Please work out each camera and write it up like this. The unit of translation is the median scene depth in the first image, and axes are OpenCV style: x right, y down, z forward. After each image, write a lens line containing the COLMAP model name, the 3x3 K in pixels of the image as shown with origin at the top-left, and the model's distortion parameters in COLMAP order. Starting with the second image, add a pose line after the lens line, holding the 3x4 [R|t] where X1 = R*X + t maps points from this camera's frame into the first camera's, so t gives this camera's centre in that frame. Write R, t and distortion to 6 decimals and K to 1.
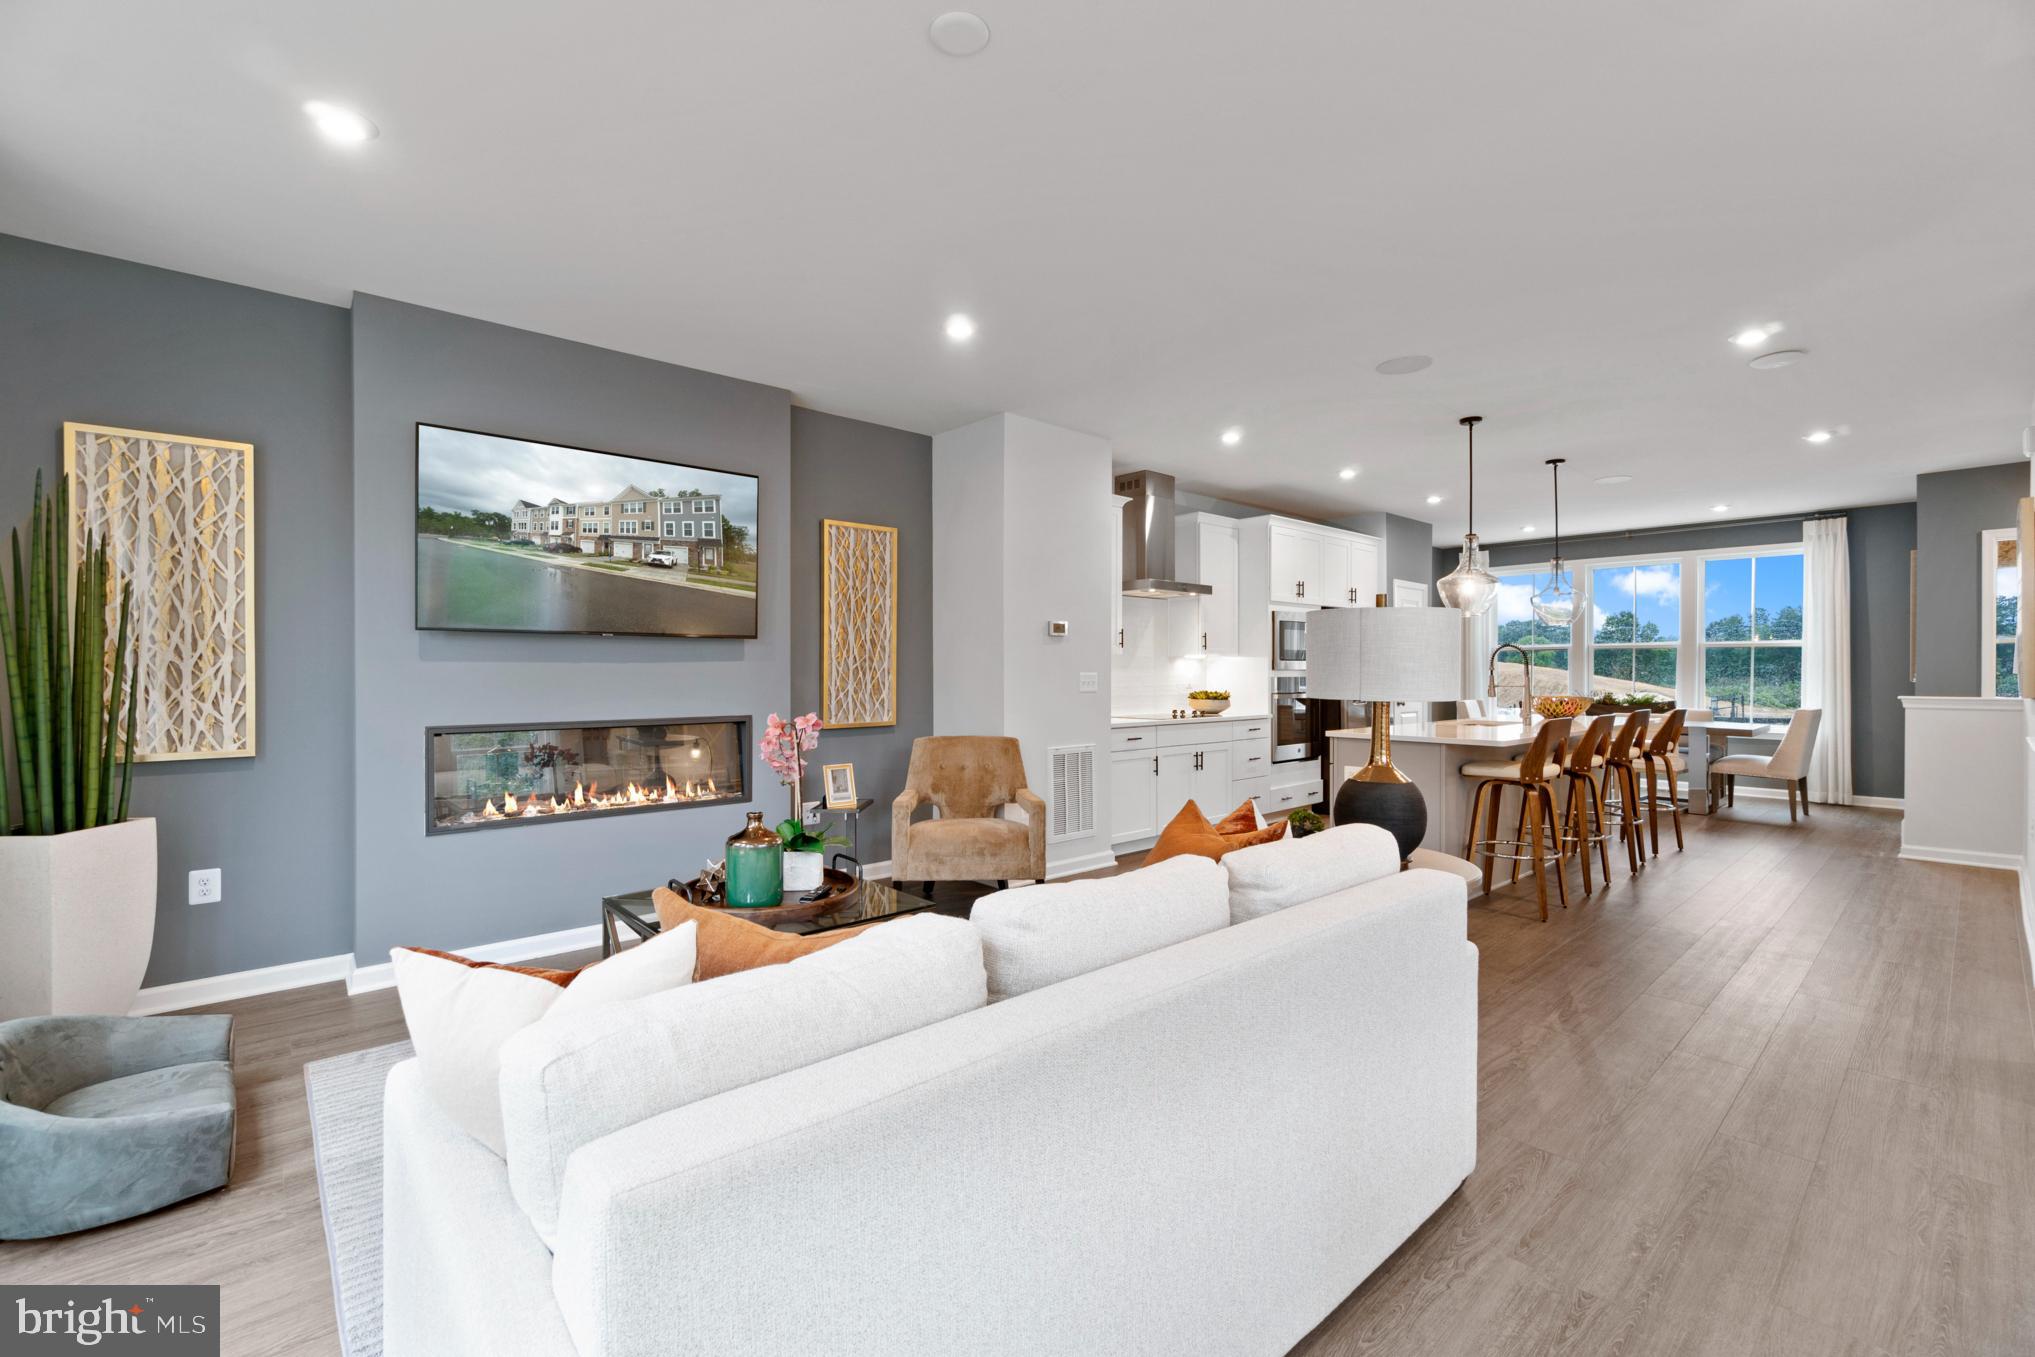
lens RADIAL K [[879.6, 0, 1010.0], [0, 879.6, 673.2], [0, 0, 1]] dist [-0.001453, 0.000011]
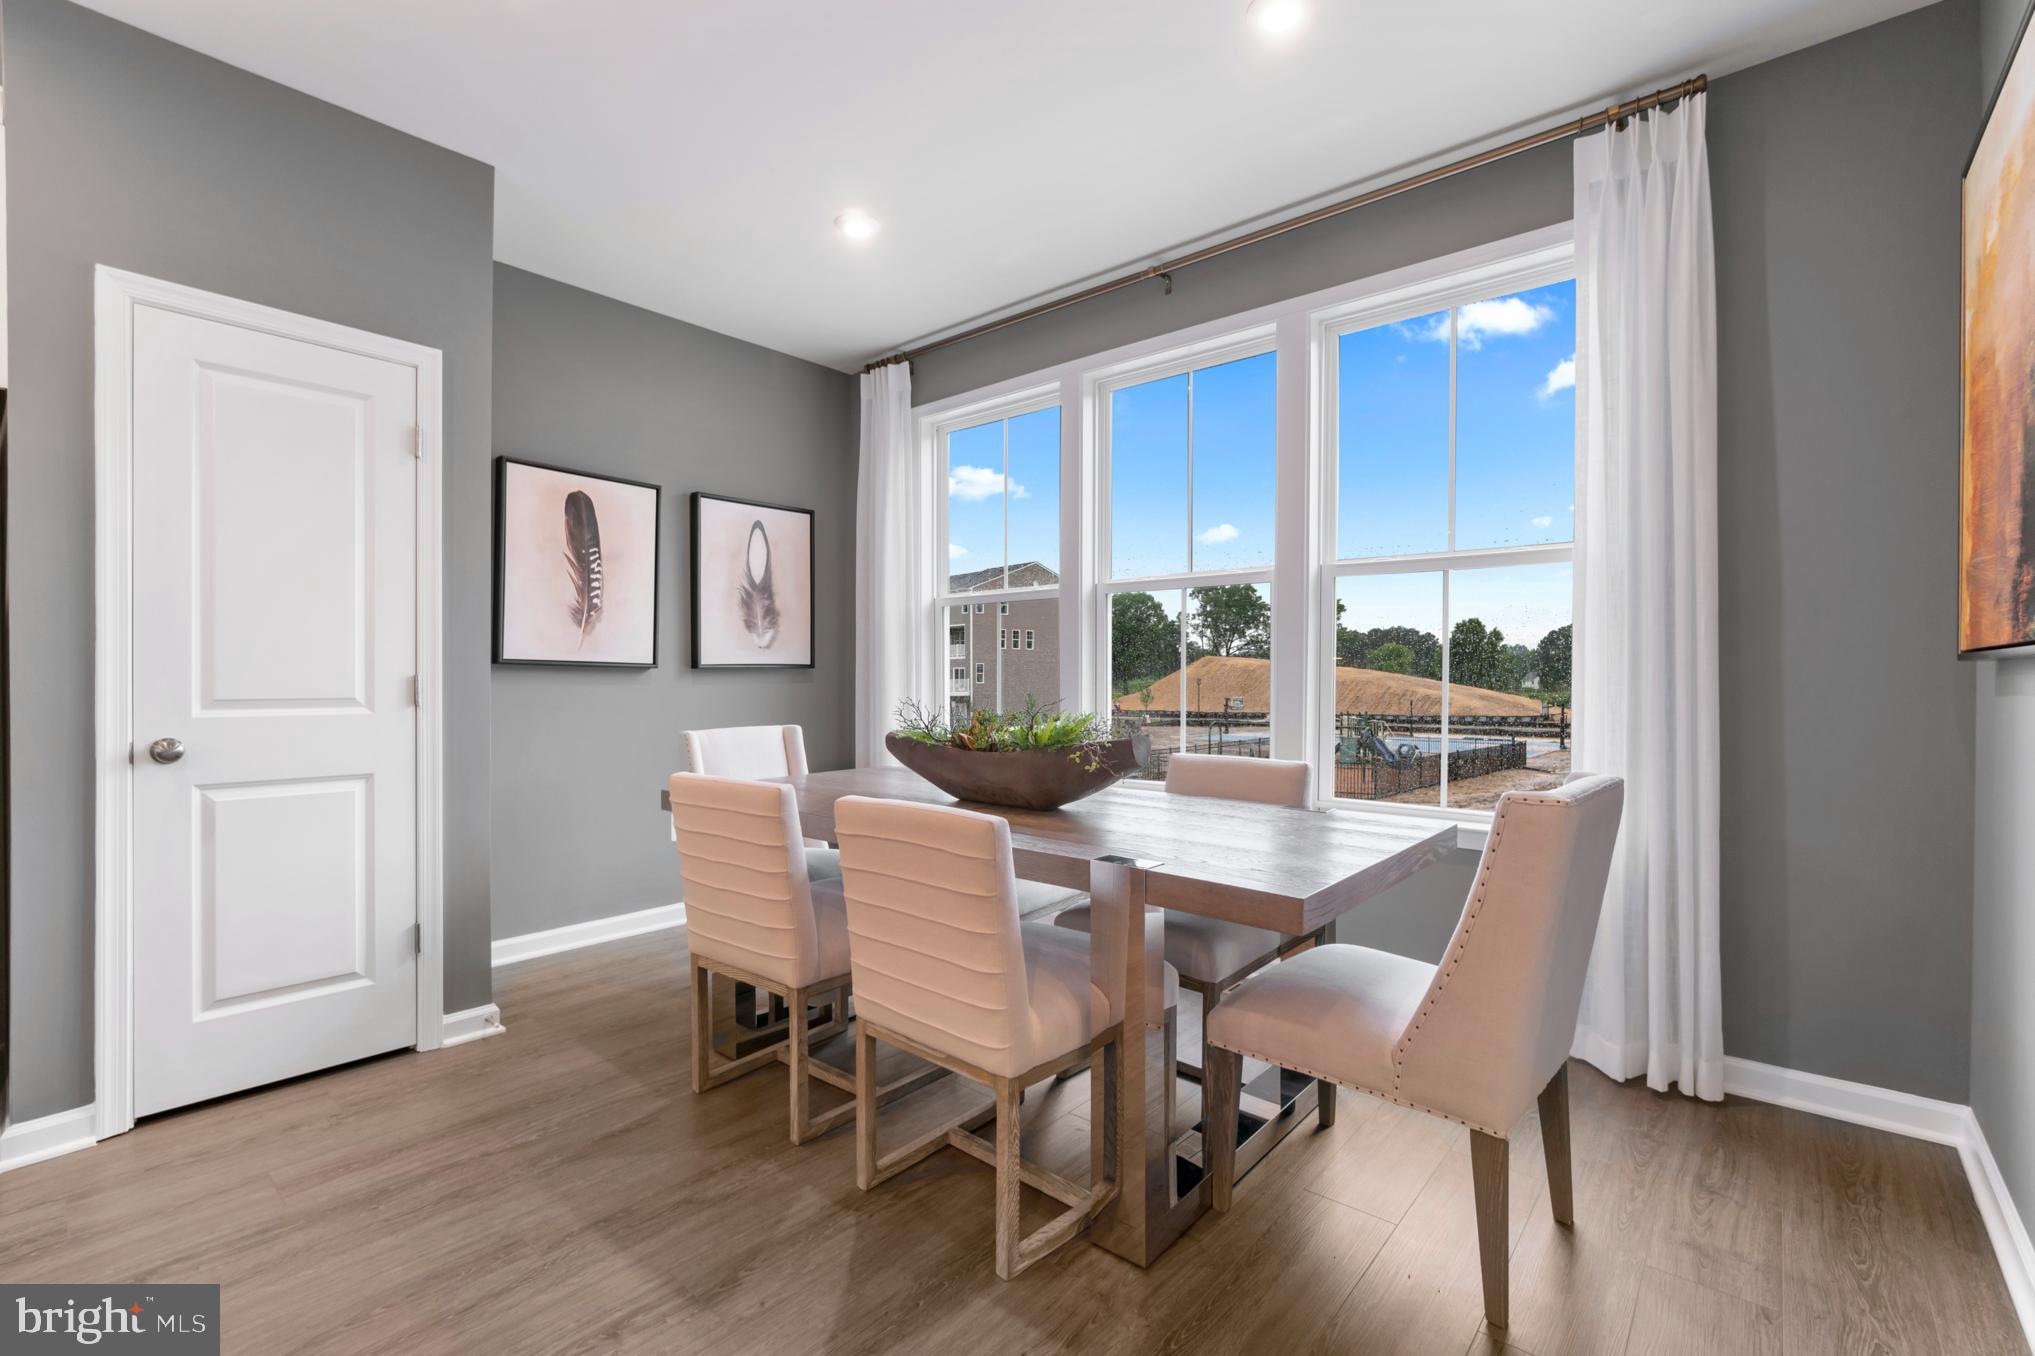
lens RADIAL K [[872.6, 0, 1017.5], [0, 872.6, 678.0], [0, 0, 1]] dist [-0.000289, 0.000062]
pose [[0.992788, 0.001297, 0.119879, 0.765167], [-0.001132, 0.999998, -0.001440, 0.014036], [-0.119880, 0.001294, 0.992787, 0.819291]]
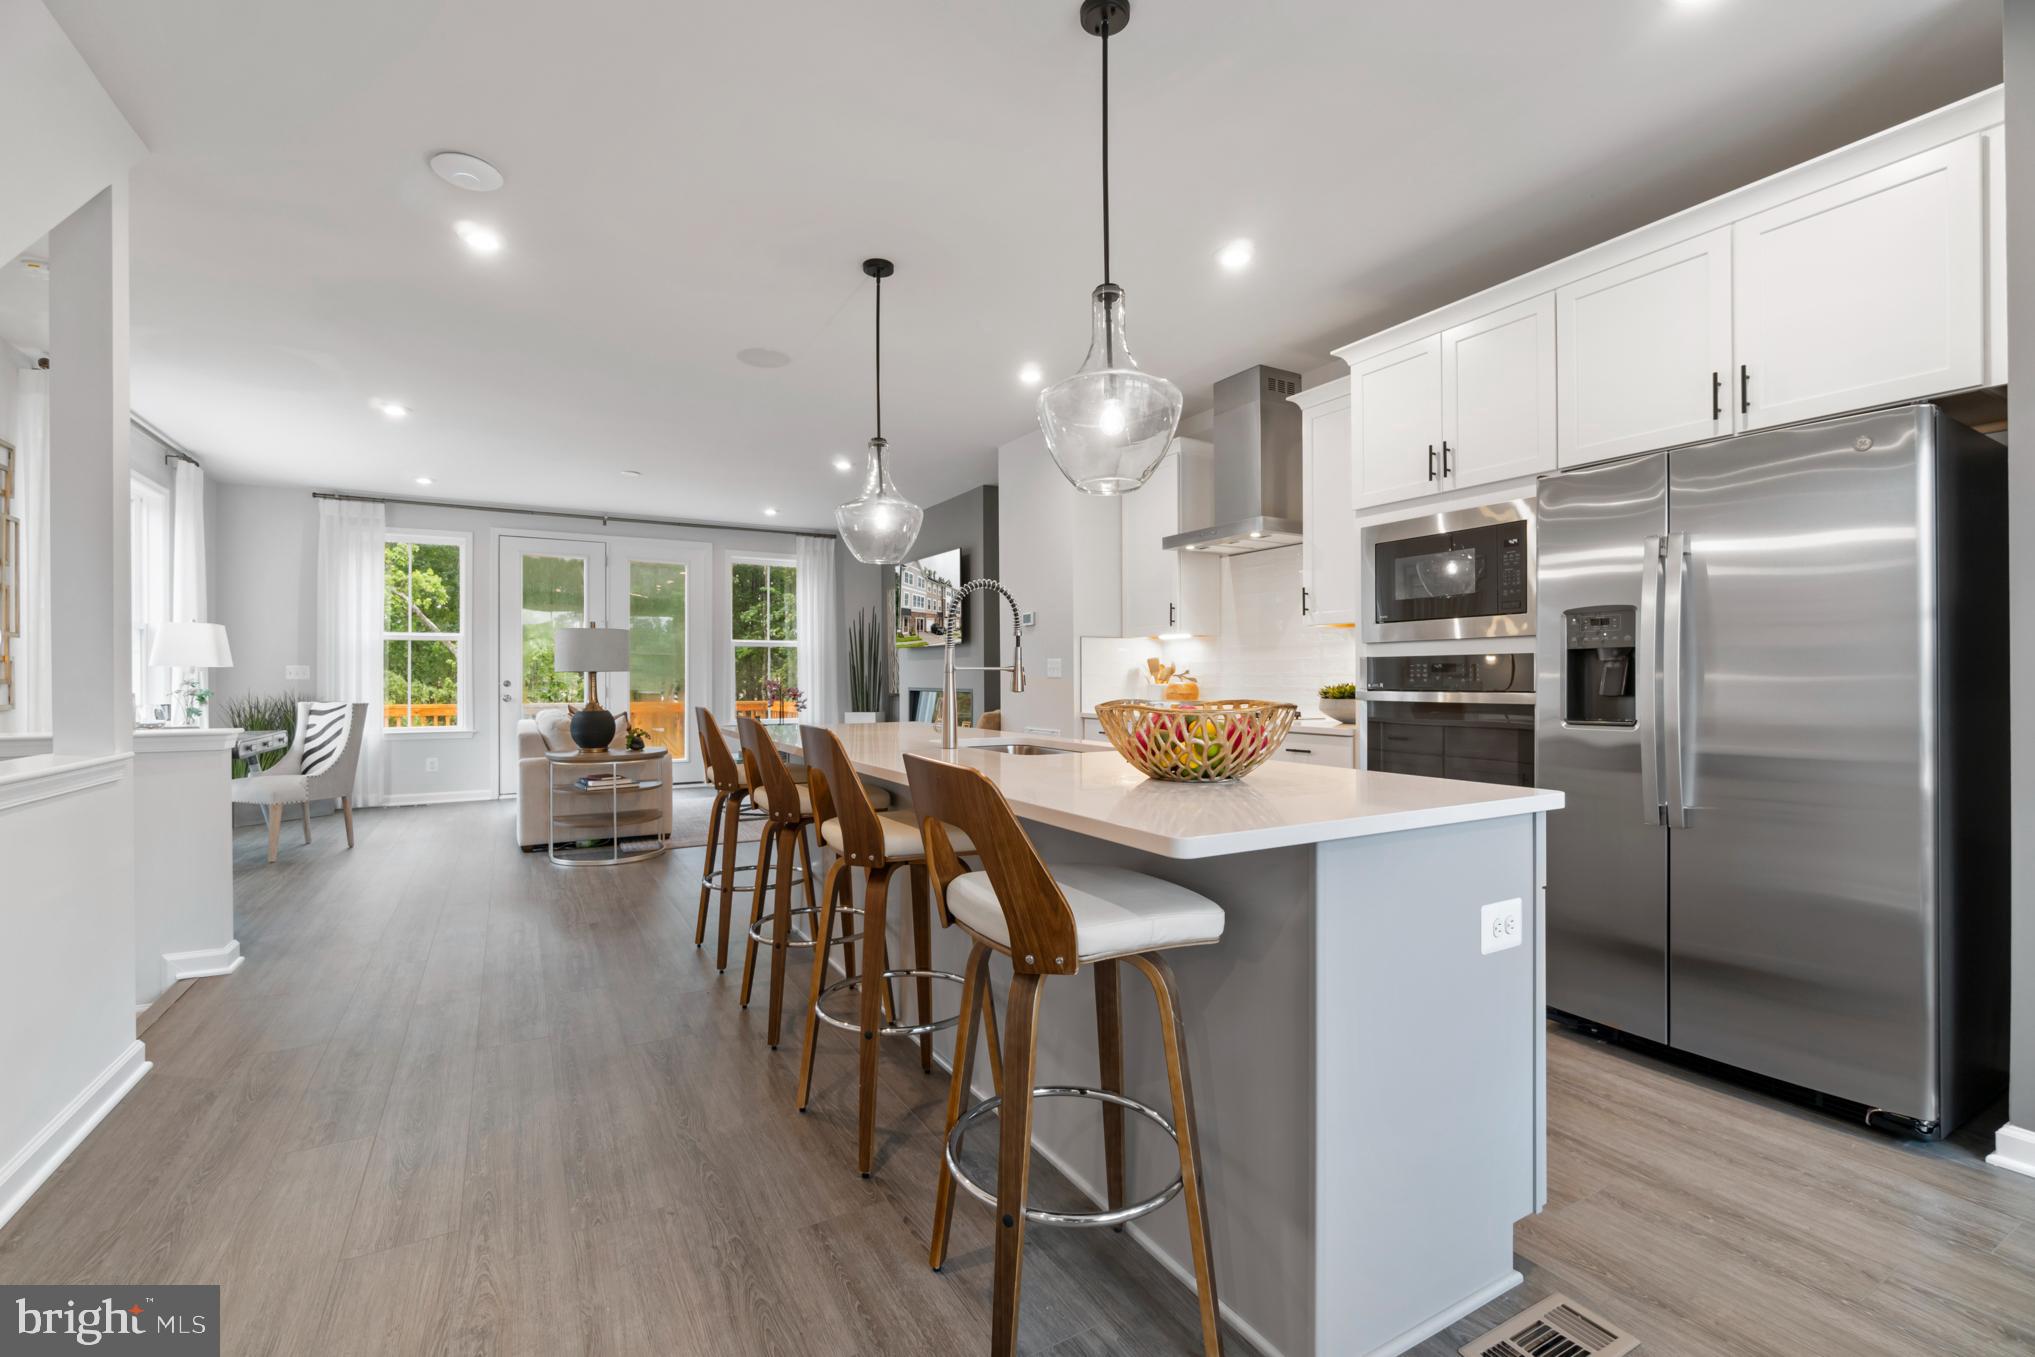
lens RADIAL K [[879.6, 0, 1010.0], [0, 879.6, 673.2], [0, 0, 1]] dist [-0.001453, 0.000011]
pose [[-0.215389, -0.004305, -0.976519, 0.819895], [0.000439, 0.999990, -0.004505, 0.015328], [0.976528, -0.001399, -0.215385, 0.883696]]
